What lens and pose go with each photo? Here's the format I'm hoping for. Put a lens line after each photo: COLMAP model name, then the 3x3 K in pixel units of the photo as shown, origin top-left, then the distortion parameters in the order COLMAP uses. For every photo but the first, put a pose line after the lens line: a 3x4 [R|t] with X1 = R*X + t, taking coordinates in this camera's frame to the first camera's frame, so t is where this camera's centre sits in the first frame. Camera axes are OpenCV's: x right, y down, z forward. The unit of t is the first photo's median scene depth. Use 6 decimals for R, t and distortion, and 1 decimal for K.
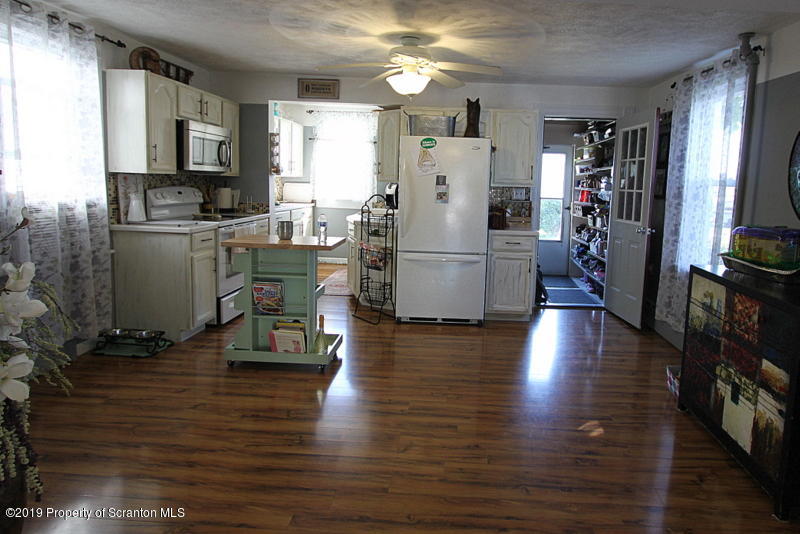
lens RADIAL K [[427.1, 0, 393.2], [0, 427.1, 265.2], [0, 0, 1]] dist [-0.001151, 0.000827]
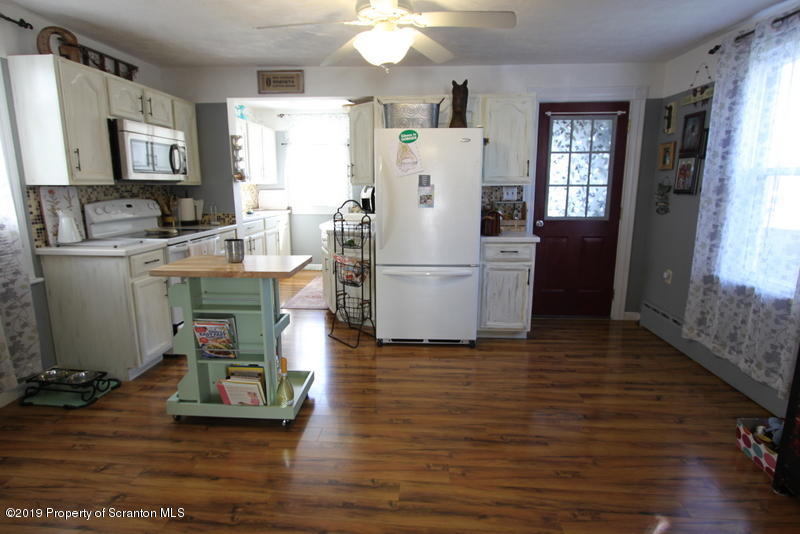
lens RADIAL K [[324.0, 0, 370.8], [0, 324.0, 271.3], [0, 0, 1]] dist [-0.003127, -0.000176]
pose [[0.999395, -0.034423, -0.004987, 0.002474], [0.034670, 0.997386, 0.063402, -0.063813], [0.002791, -0.063537, 0.997976, 0.345387]]
